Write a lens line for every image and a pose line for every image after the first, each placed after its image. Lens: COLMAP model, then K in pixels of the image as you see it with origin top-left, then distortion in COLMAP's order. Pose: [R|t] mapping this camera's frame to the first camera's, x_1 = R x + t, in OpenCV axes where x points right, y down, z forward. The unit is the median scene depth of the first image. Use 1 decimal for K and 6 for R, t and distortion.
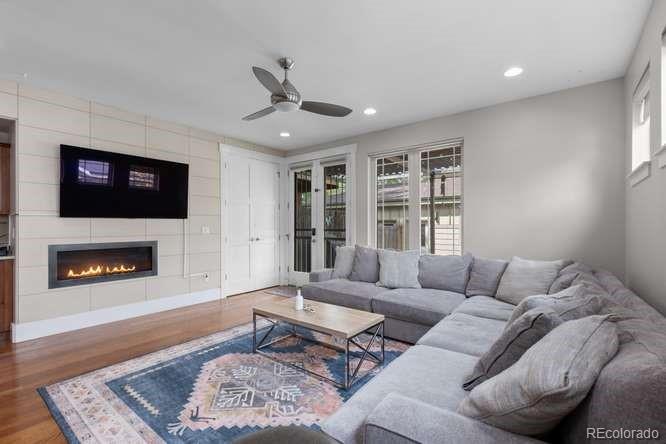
lens RADIAL K [[301.0, 0, 337.9], [0, 301.0, 224.5], [0, 0, 1]] dist [0.005023, -0.001380]
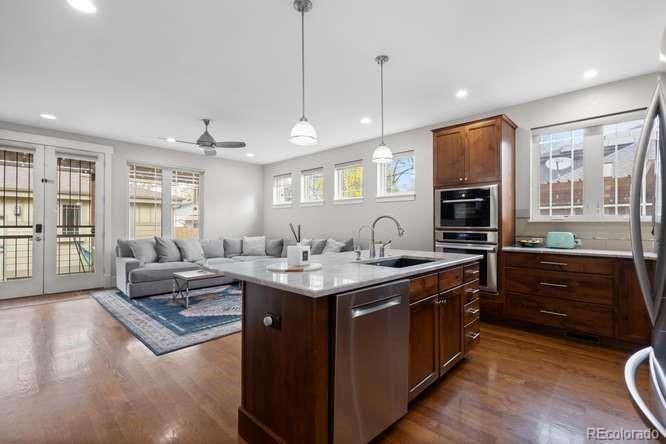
lens RADIAL K [[301.0, 0, 330.7], [0, 301.0, 224.1], [0, 0, 1]] dist [0.005023, -0.001380]
pose [[0.116359, 0.002049, 0.993205, -1.437457], [-0.006780, 0.999976, -0.001269, 0.013048], [-0.993184, -0.006586, 0.116370, 0.121433]]
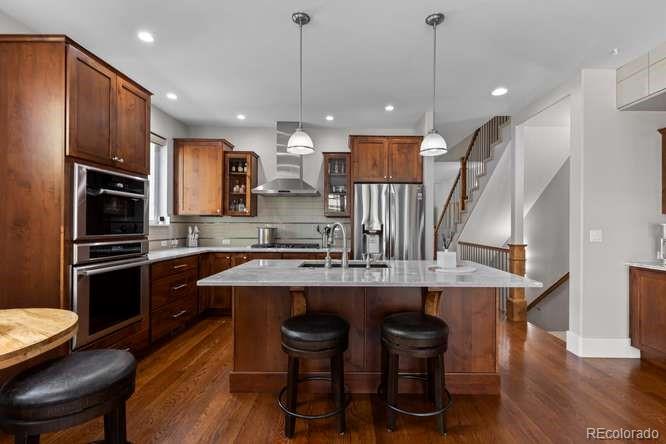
lens RADIAL K [[301.0, 0, 341.1], [0, 301.0, 223.5], [0, 0, 1]] dist [0.005023, -0.001380]
pose [[-0.799333, -0.004116, -0.600874, -0.255507], [0.000346, 0.999973, -0.007310, -0.001961], [0.600888, -0.006051, -0.799310, 0.646326]]
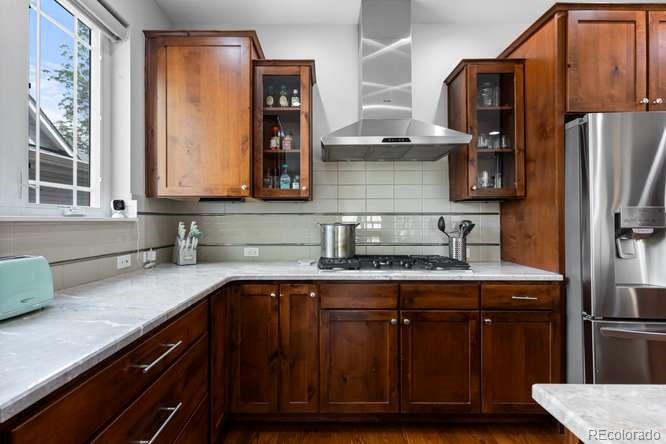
lens RADIAL K [[301.0, 0, 313.1], [0, 301.0, 218.8], [0, 0, 1]] dist [0.005023, -0.001380]
pose [[-0.811184, 0.003566, -0.584780, -0.373977], [0.007799, 0.999958, -0.004721, -0.000632], [0.584739, -0.008391, -0.811178, -0.124494]]
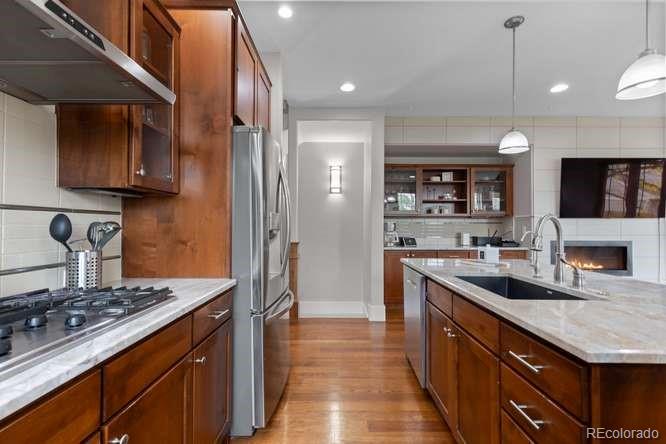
lens RADIAL K [[301.0, 0, 340.1], [0, 301.0, 221.3], [0, 0, 1]] dist [0.005023, -0.001380]
pose [[0.607553, -0.006557, -0.794252, -0.508803], [-0.003265, 0.999937, -0.010752, 0.004598], [0.794273, 0.009125, 0.607493, -0.447324]]
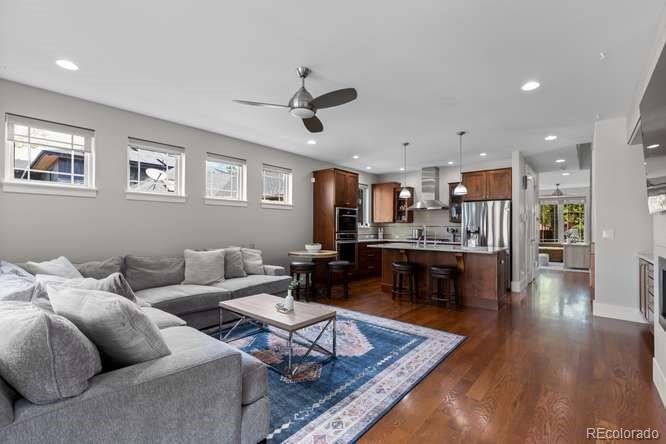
lens RADIAL K [[301.0, 0, 339.2], [0, 301.0, 224.0], [0, 0, 1]] dist [0.005023, -0.001380]
pose [[-0.999083, -0.000706, 0.042810, -0.290482], [-0.001518, 0.999820, -0.018928, 0.012432], [-0.042789, -0.018976, -0.998904, 1.720396]]
